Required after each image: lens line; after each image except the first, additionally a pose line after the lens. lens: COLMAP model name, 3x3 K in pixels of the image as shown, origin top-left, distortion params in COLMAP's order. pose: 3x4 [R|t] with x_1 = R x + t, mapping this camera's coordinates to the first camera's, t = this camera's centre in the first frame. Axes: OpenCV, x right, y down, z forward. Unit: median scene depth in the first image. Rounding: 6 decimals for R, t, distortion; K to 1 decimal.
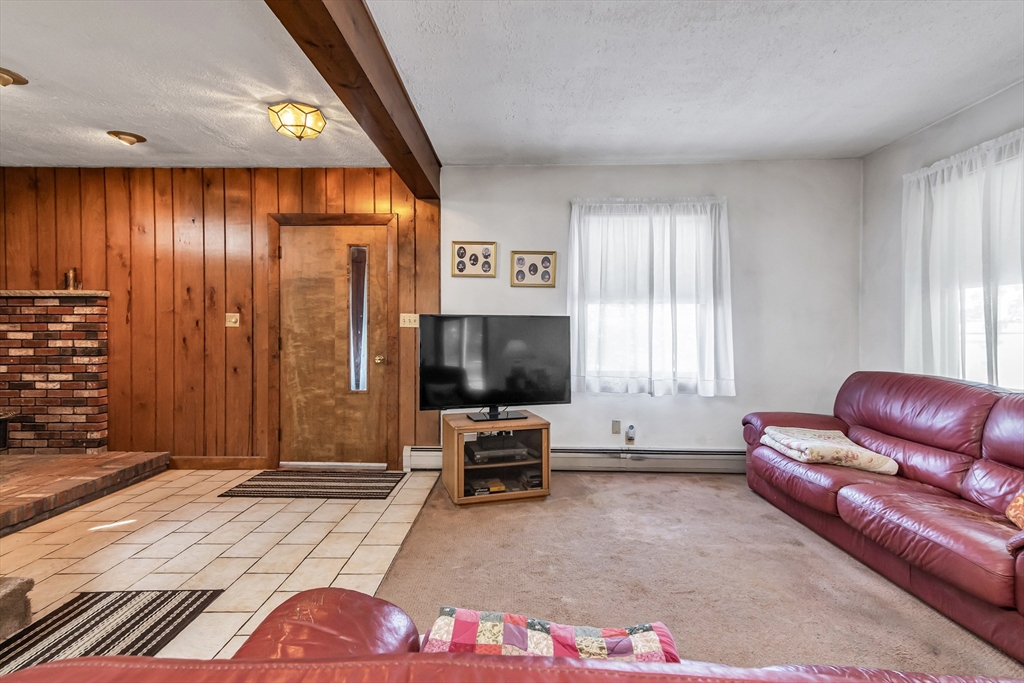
lens RADIAL K [[500.3, 0, 538.0], [0, 500.3, 327.7], [0, 0, 1]] dist [0.037053, 0.000317]
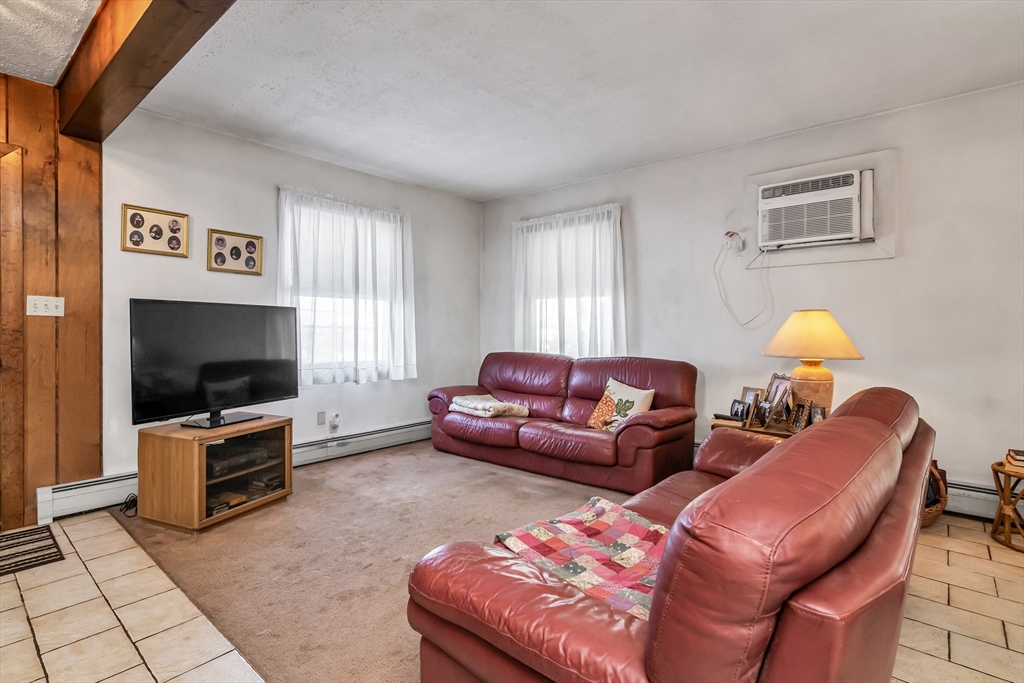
lens RADIAL K [[499.6, 0, 512.1], [0, 499.6, 324.9], [0, 0, 1]] dist [0.002300, 0.000360]
pose [[0.624912, 0.005314, 0.780677, -0.415440], [-0.006208, 0.999979, -0.001837, 0.009443], [-0.780670, -0.003698, 0.624932, 0.068517]]
